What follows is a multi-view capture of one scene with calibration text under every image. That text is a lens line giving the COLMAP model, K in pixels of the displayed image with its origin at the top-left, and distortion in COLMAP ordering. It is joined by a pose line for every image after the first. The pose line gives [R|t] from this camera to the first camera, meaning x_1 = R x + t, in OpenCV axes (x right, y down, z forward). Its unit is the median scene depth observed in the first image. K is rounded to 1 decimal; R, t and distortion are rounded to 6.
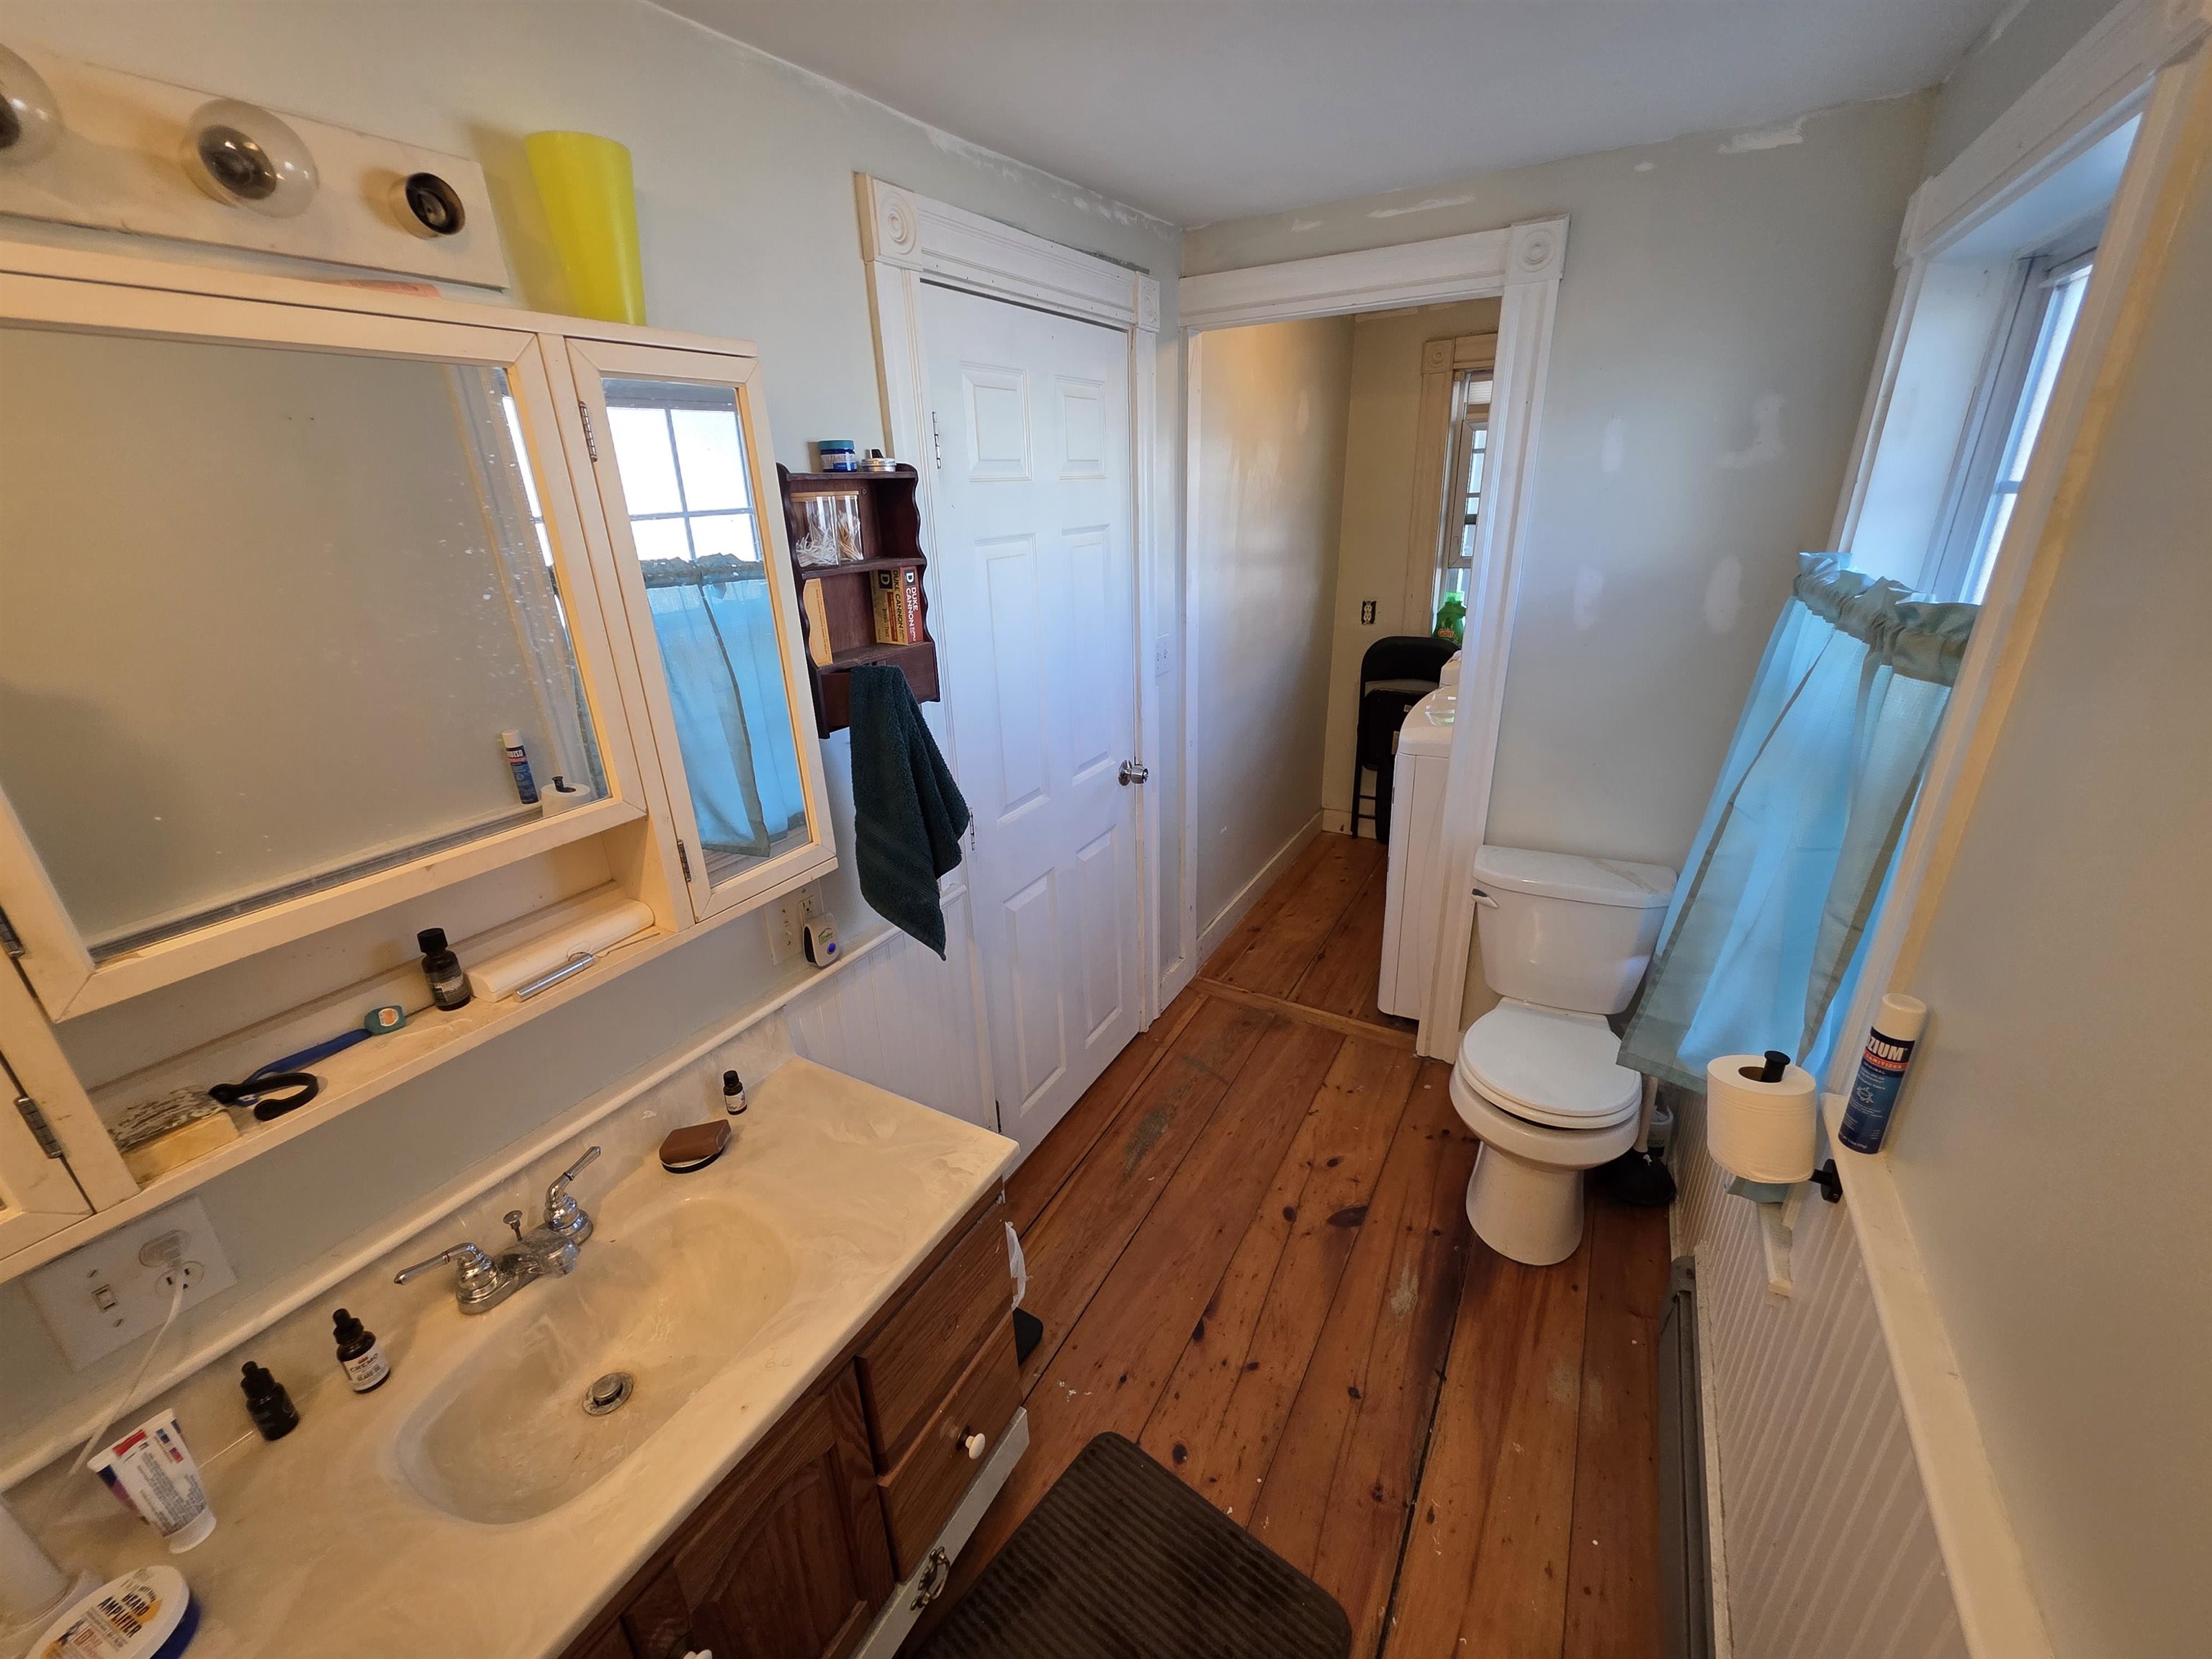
lens RADIAL K [[885.6, 0, 1106.0], [0, 885.6, 829.5], [0, 0, 1]] dist [0.000573, 0.000132]
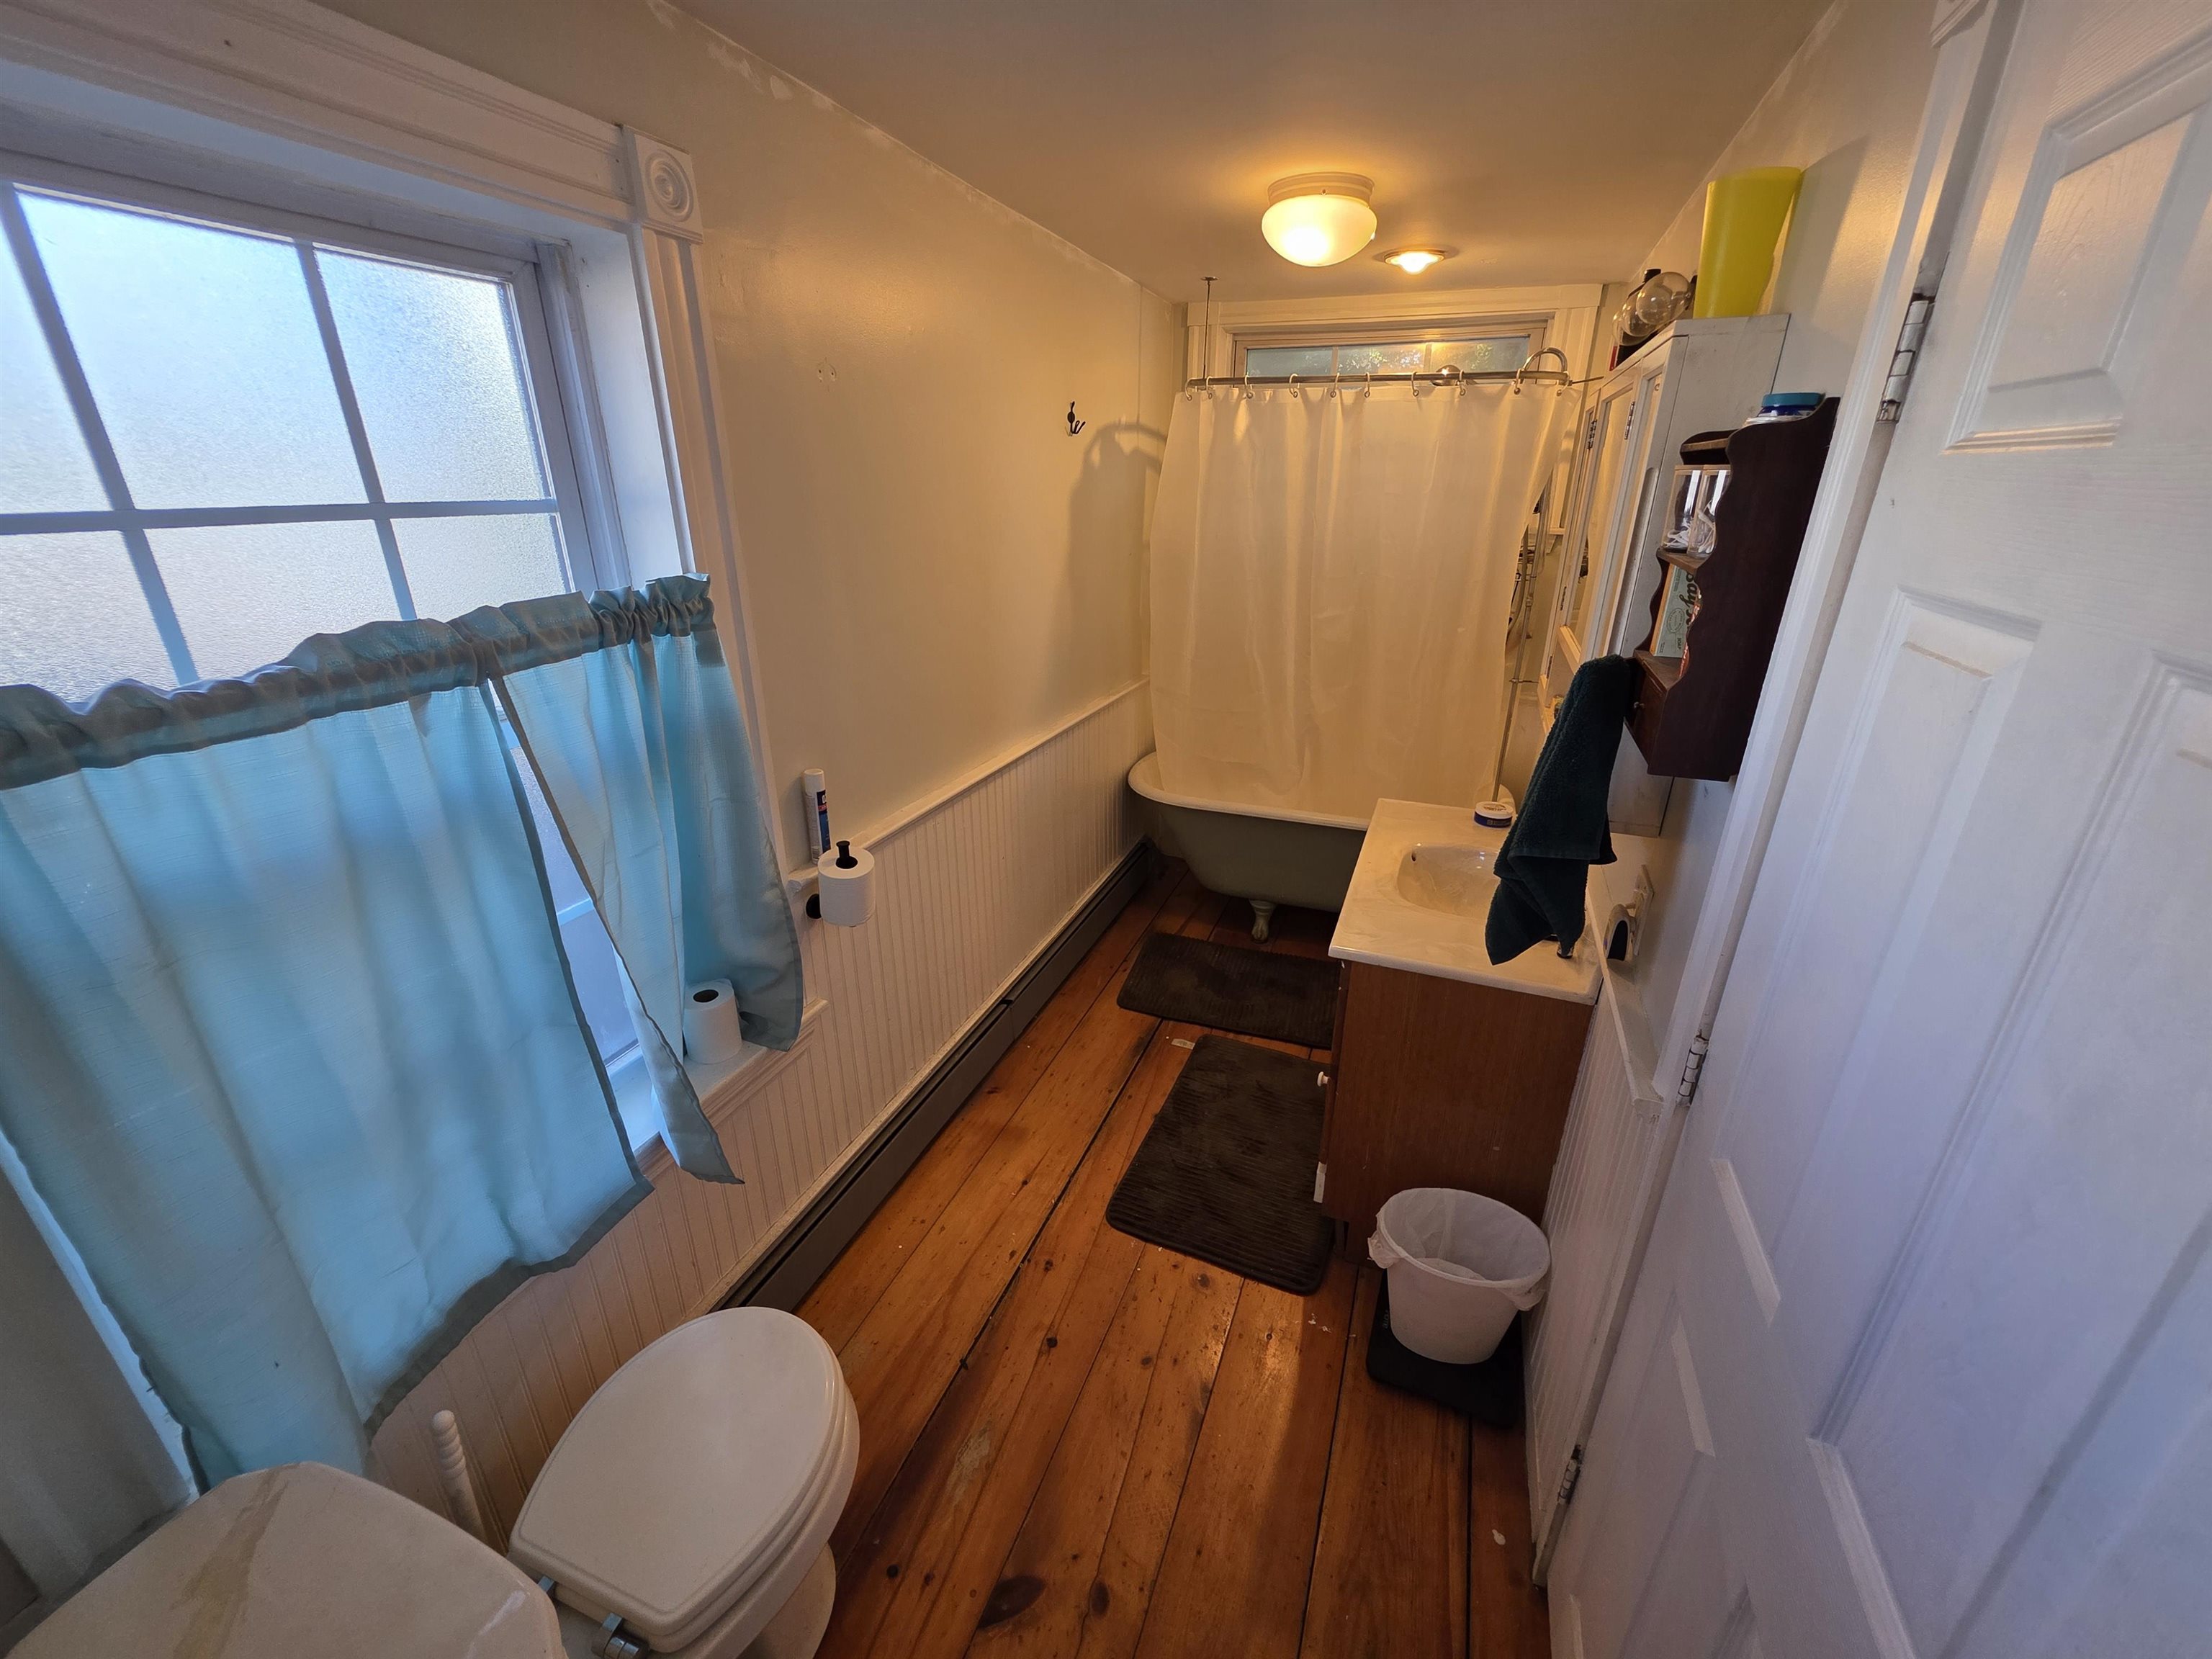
lens RADIAL K [[885.6, 0, 1106.0], [0, 885.6, 829.5], [0, 0, 1]] dist [0.000573, 0.000132]
pose [[-0.988993, 0.082611, -0.122752, 0.252342], [-0.023021, 0.733609, 0.679182, -0.452643], [0.146160, 0.674532, -0.723632, 1.164072]]
